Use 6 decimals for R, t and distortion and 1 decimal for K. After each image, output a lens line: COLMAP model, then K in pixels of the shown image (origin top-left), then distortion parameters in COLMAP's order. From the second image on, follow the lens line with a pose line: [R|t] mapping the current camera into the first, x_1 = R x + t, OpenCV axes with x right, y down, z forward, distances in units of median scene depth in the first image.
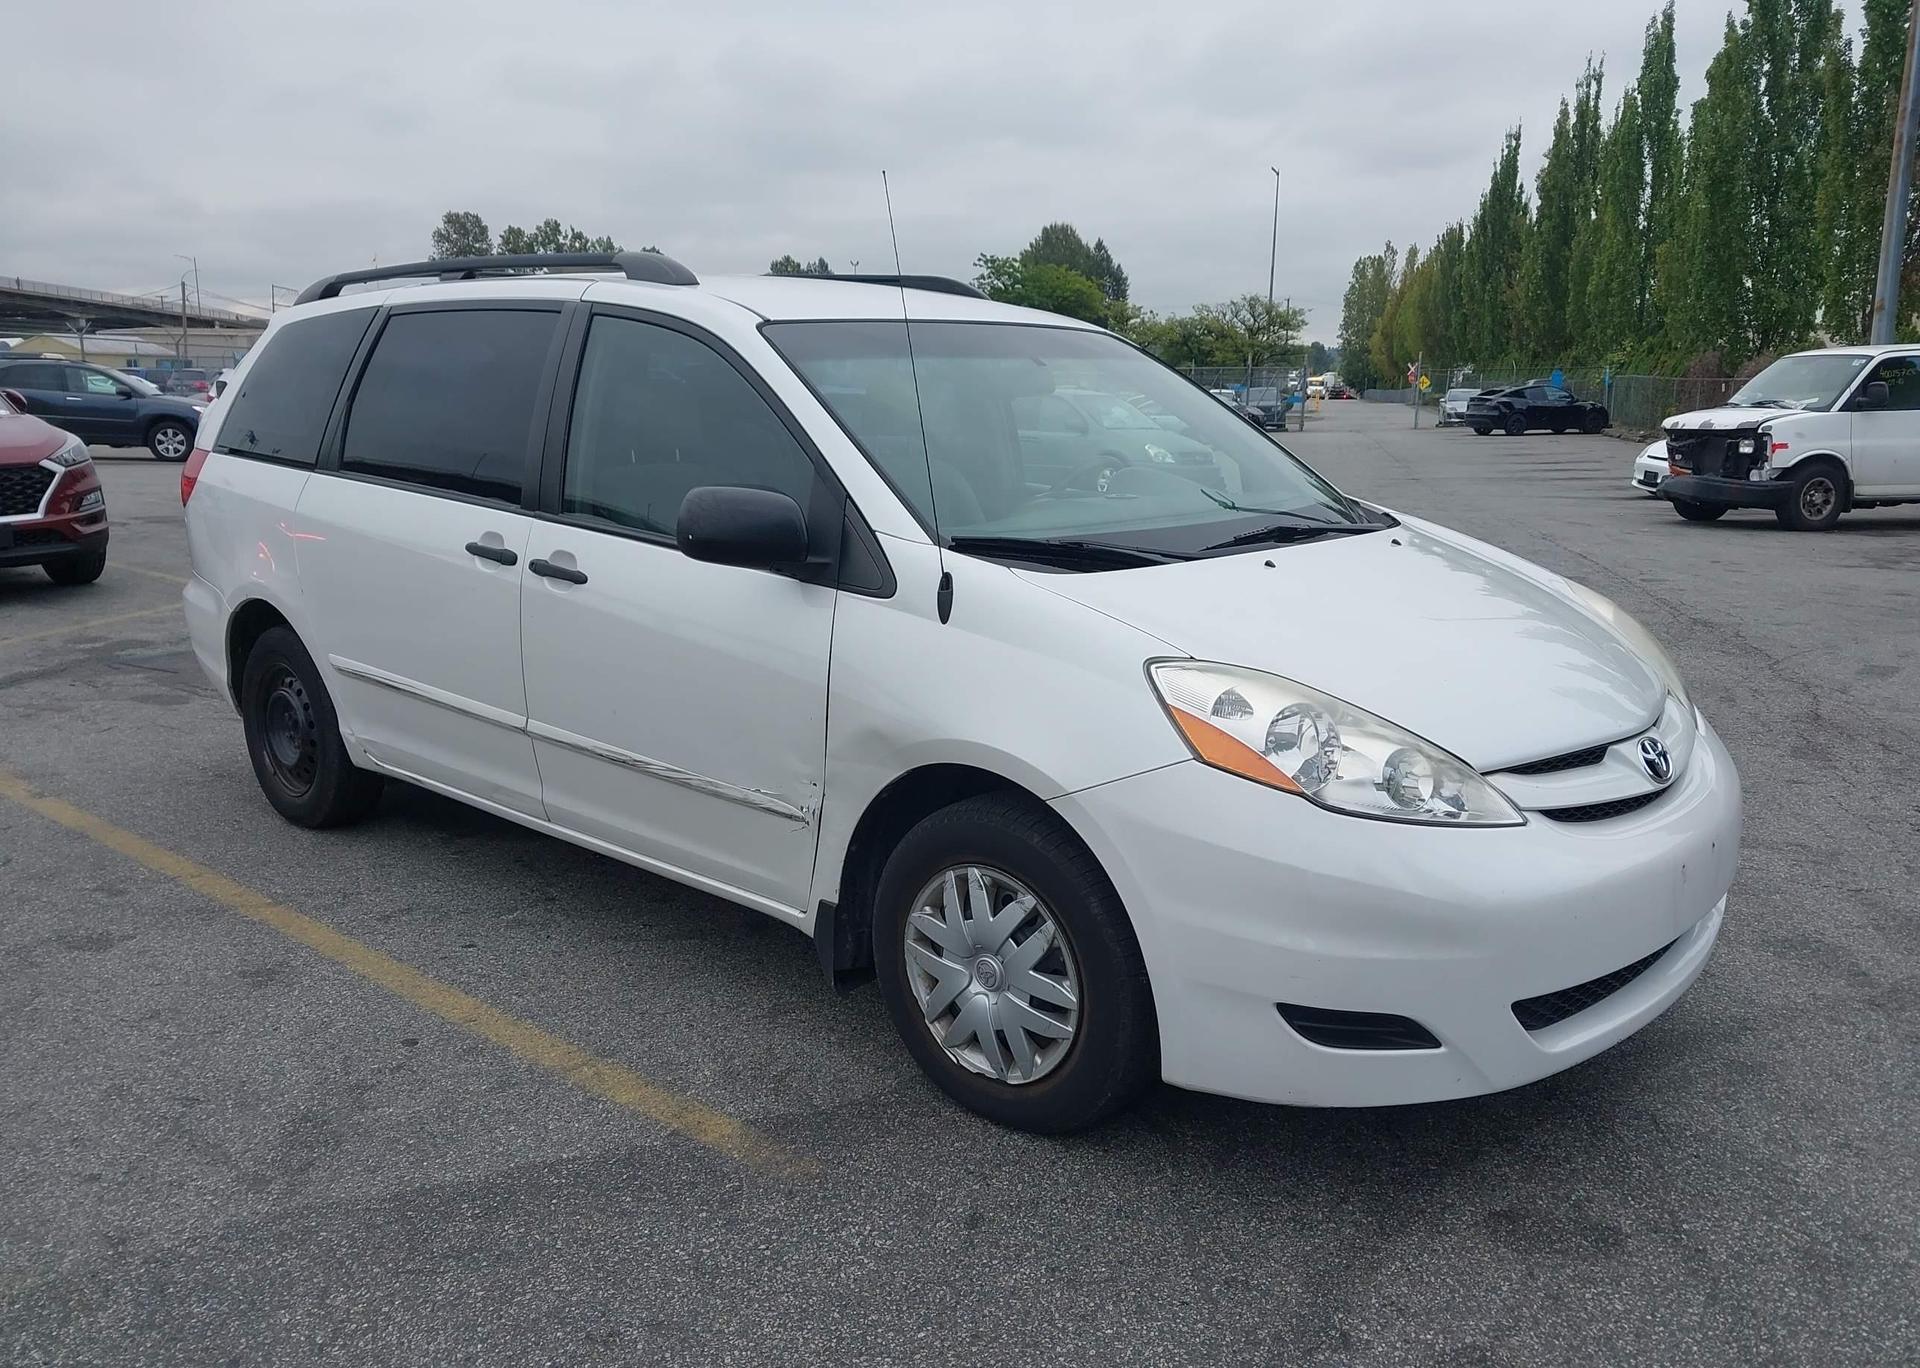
lens RADIAL K [[1510.7, 0, 954.4], [0, 1510.7, 720.8], [0, 0, 1]] dist [-0.001202, 0.002653]
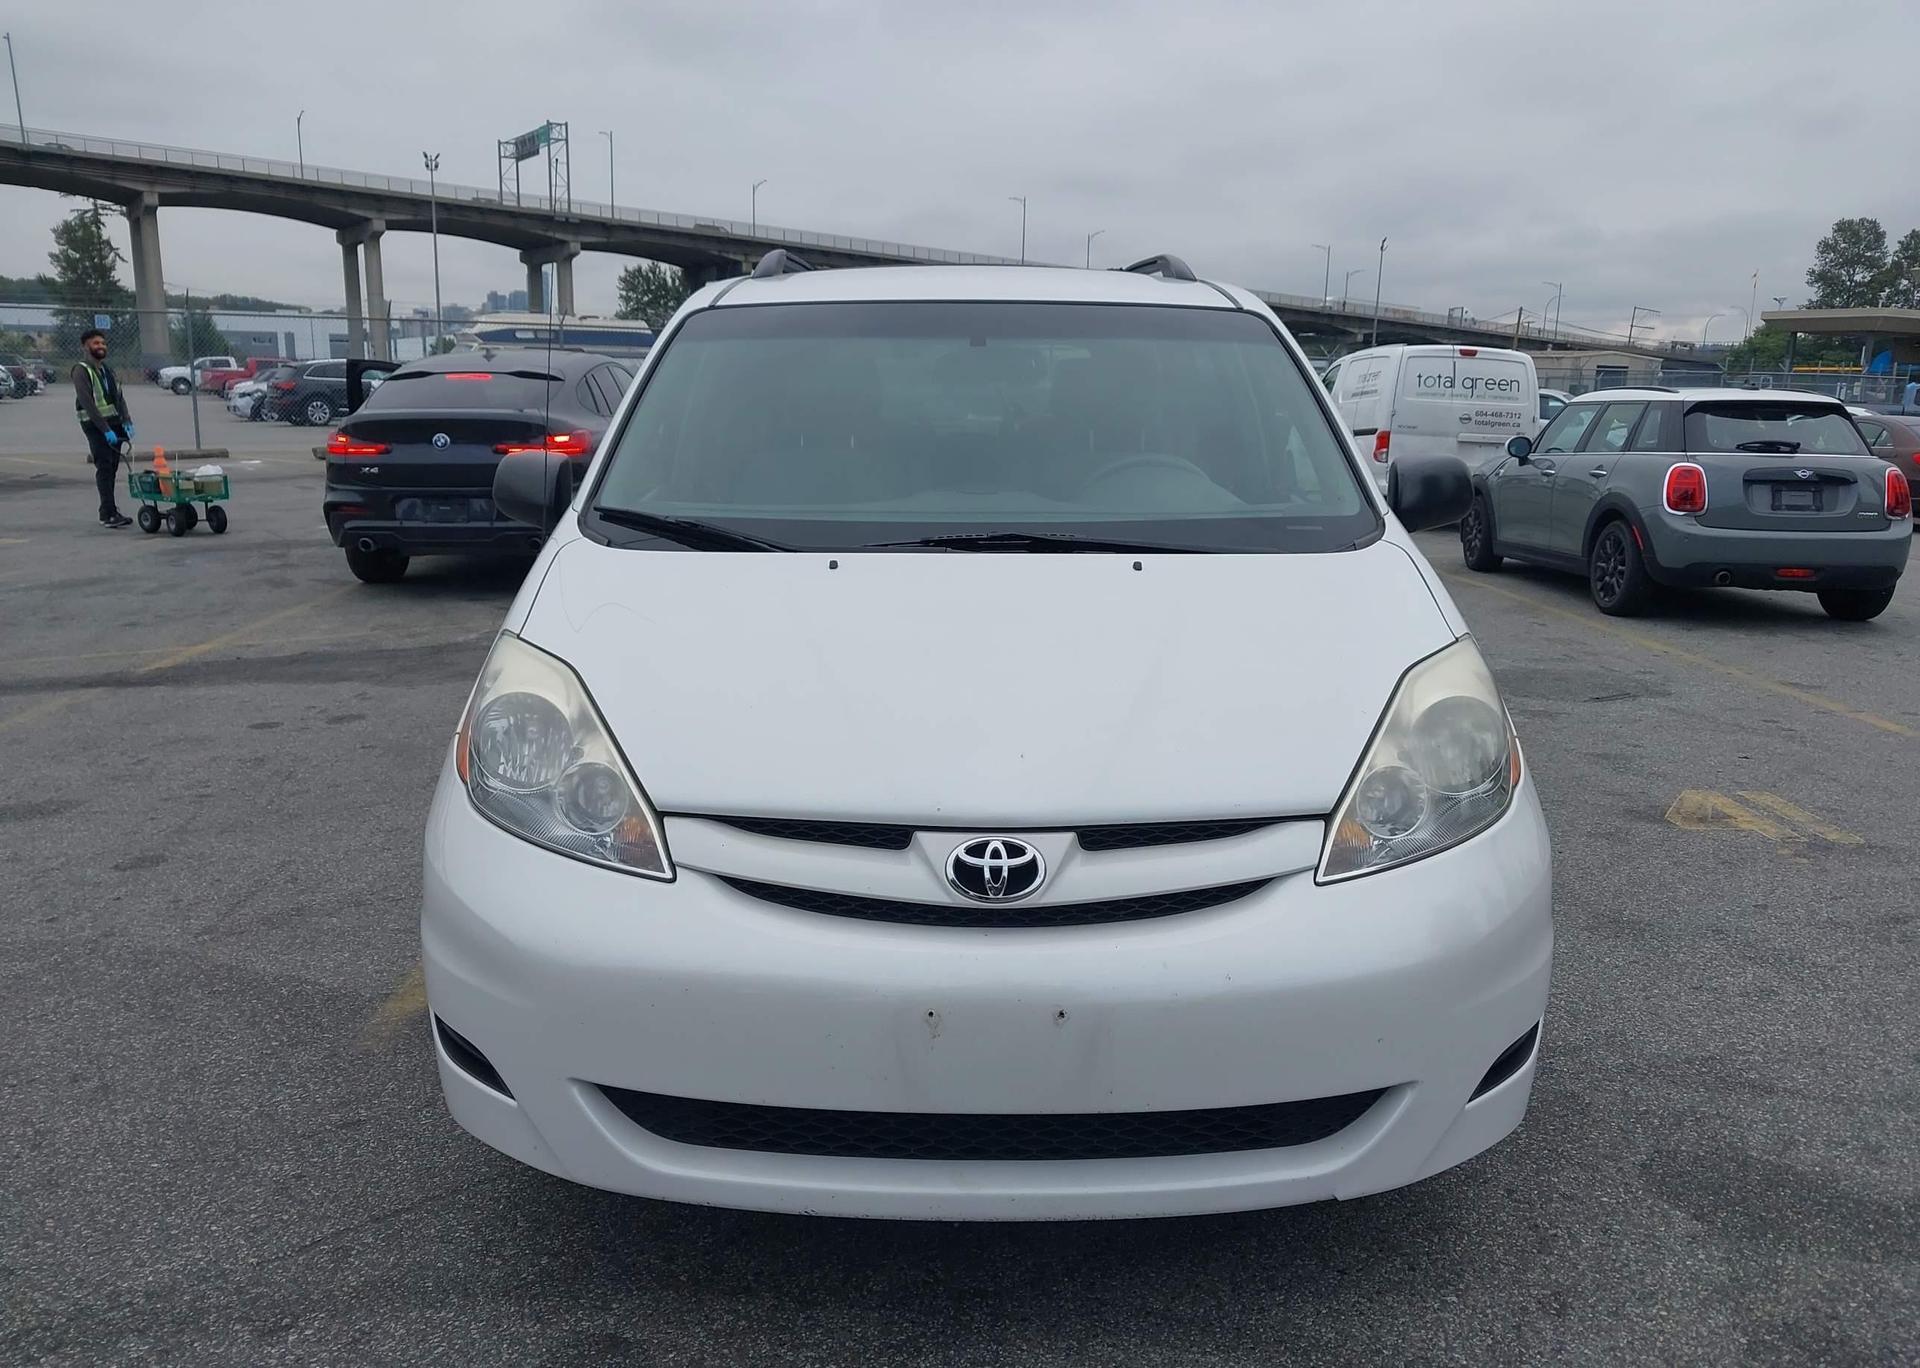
lens RADIAL K [[1497.2, 0, 952.3], [0, 1497.2, 741.0], [0, 0, 1]] dist [0.027878, -0.041427]
pose [[0.680267, 0.167740, -0.713513, 0.590771], [-0.167541, 0.983274, 0.071425, -0.051078], [0.713560, 0.070954, 0.696992, 0.306591]]
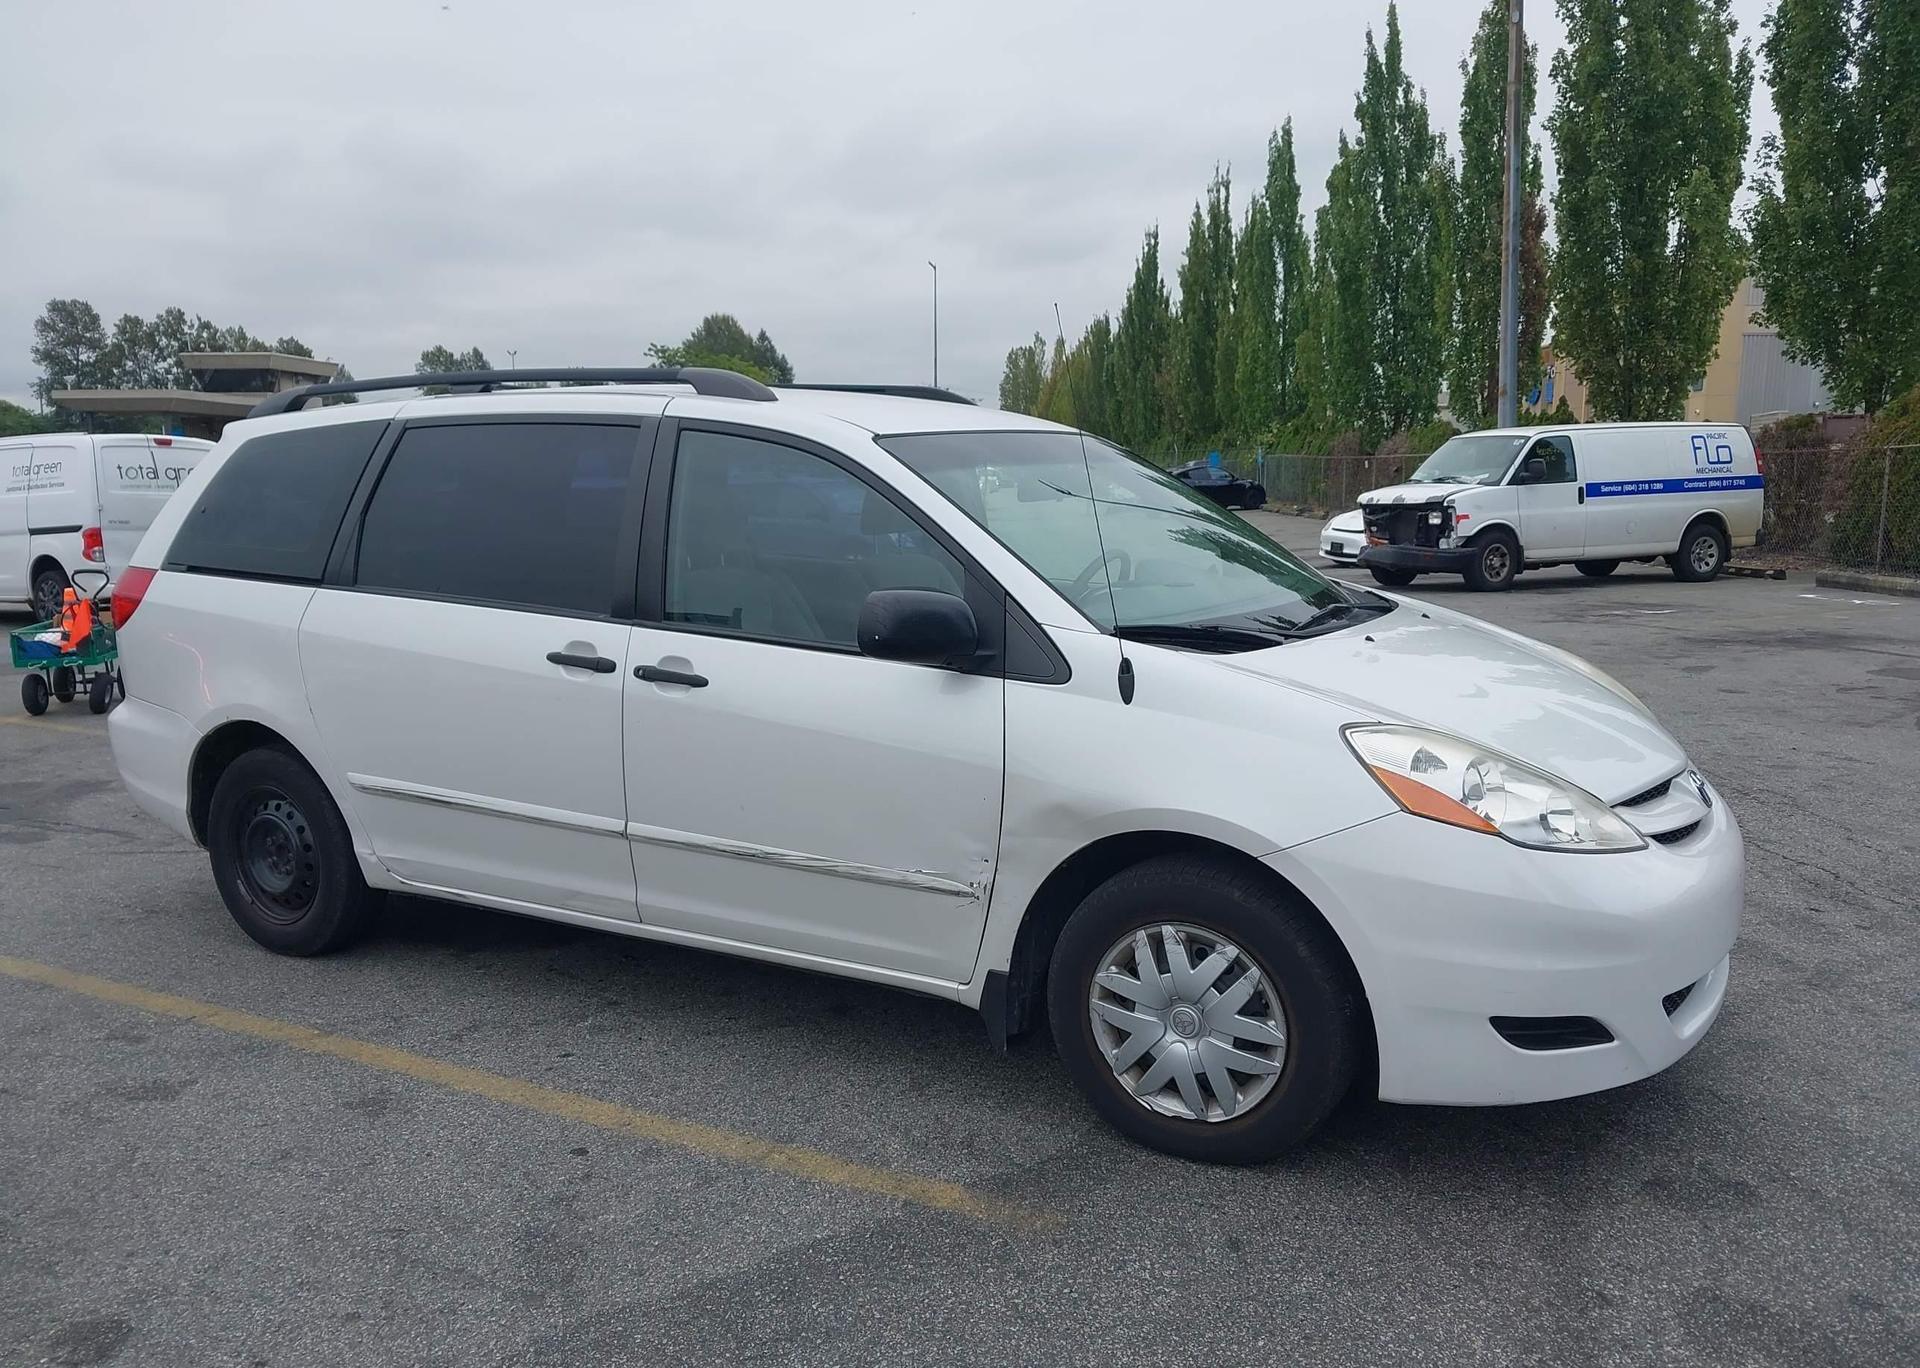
lens RADIAL K [[1514.1, 0, 957.9], [0, 1514.1, 715.0], [0, 0, 1]] dist [0.007678, -0.010957]
pose [[0.976785, -0.052235, 0.207758, -0.225685], [0.064463, 0.996537, -0.052523, -0.004490], [-0.204295, 0.064697, 0.976769, -0.035321]]
